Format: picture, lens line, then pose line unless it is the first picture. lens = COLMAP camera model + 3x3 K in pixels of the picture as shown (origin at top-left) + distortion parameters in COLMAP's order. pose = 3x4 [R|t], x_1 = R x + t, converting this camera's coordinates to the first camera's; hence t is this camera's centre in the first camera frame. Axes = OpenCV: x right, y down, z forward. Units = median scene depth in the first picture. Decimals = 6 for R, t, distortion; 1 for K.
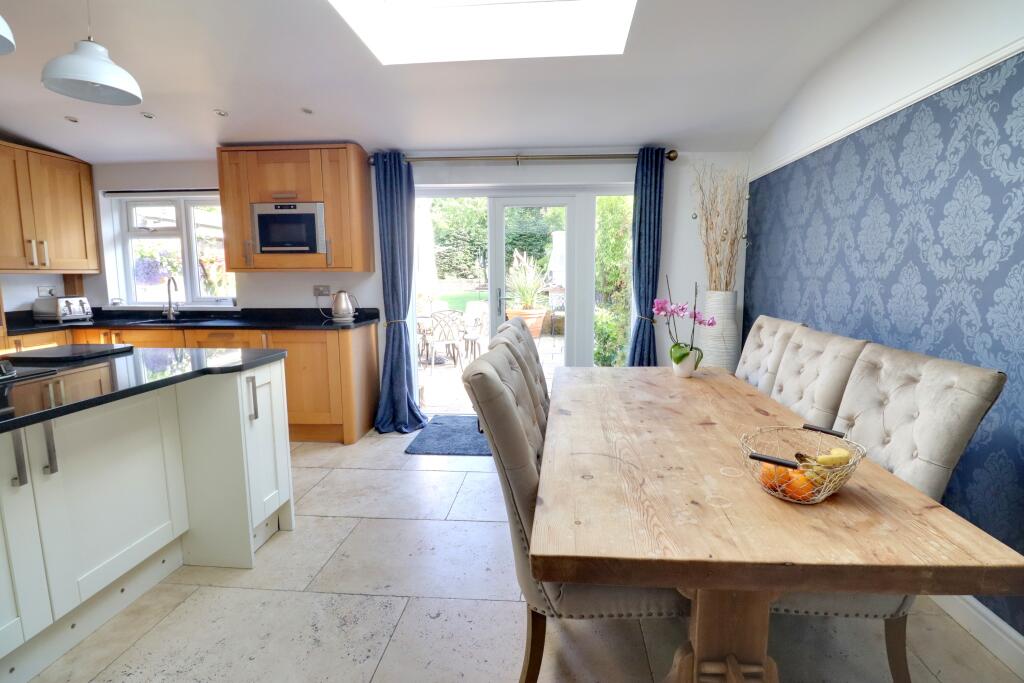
lens RADIAL K [[480.4, 0, 517.6], [0, 480.4, 336.1], [0, 0, 1]] dist [-0.004044, 0.000163]
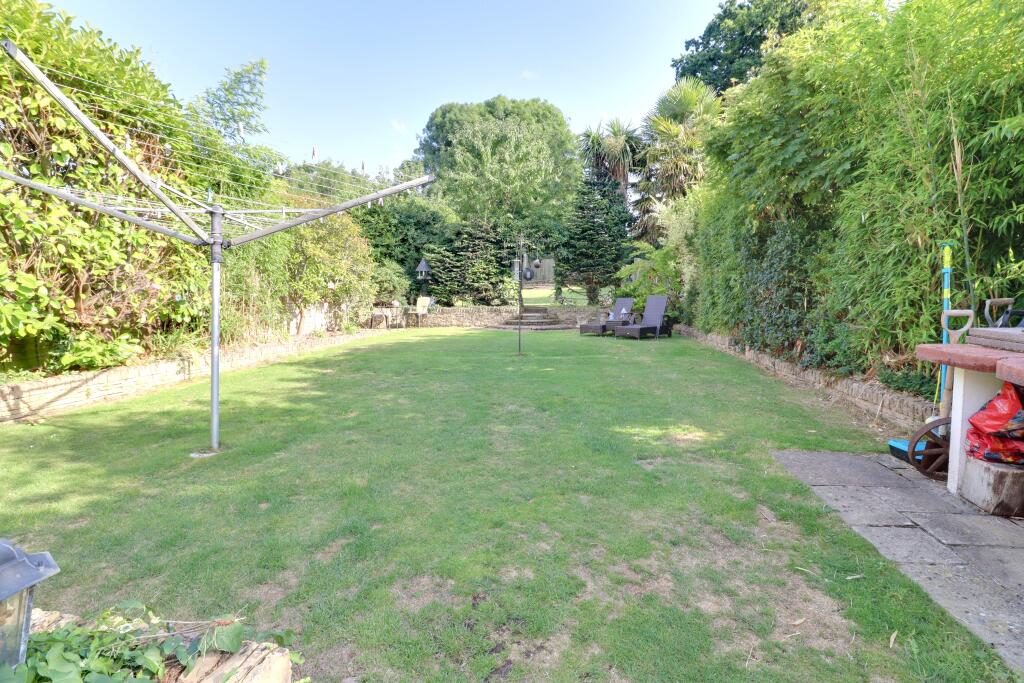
lens RADIAL K [[480.4, 0, 522.0], [0, 480.4, 333.0], [0, 0, 1]] dist [-0.004044, 0.000163]
pose [[0.999472, 0.002709, -0.032378, -0.048063], [-0.004626, 0.998231, -0.059271, -0.052425], [0.032160, 0.059389, 0.997717, 0.425222]]
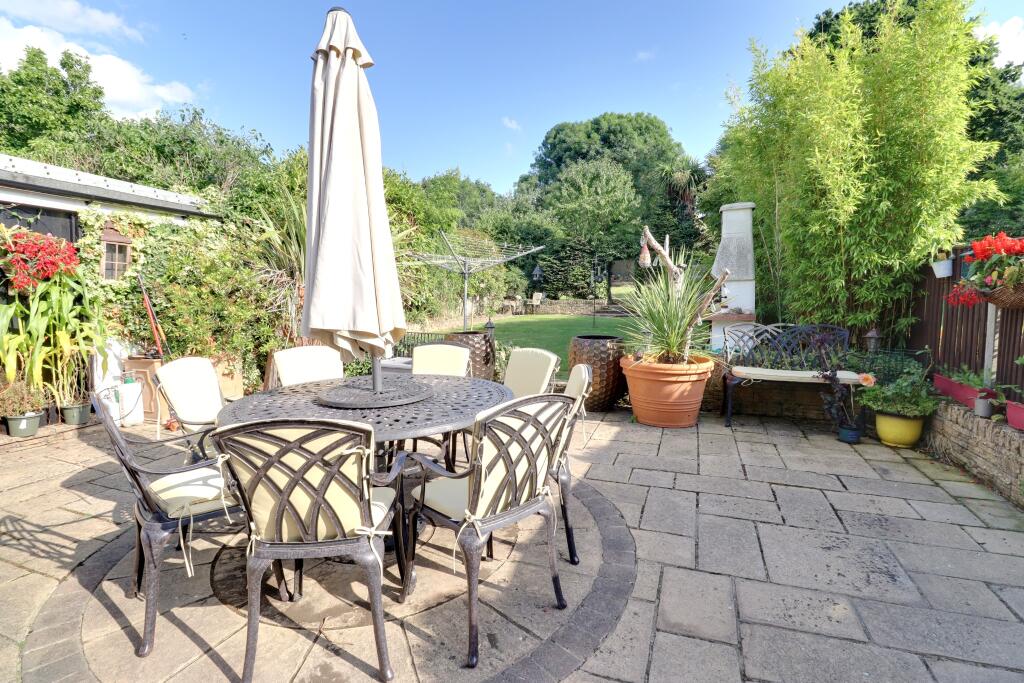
lens RADIAL K [[480.4, 0, 516.0], [0, 480.4, 344.5], [0, 0, 1]] dist [-0.004044, 0.000163]
pose [[0.962660, 0.029892, -0.269060, 0.000905], [-0.037501, 0.999028, -0.023184, -0.021768], [0.268105, 0.032409, 0.962844, 0.205663]]
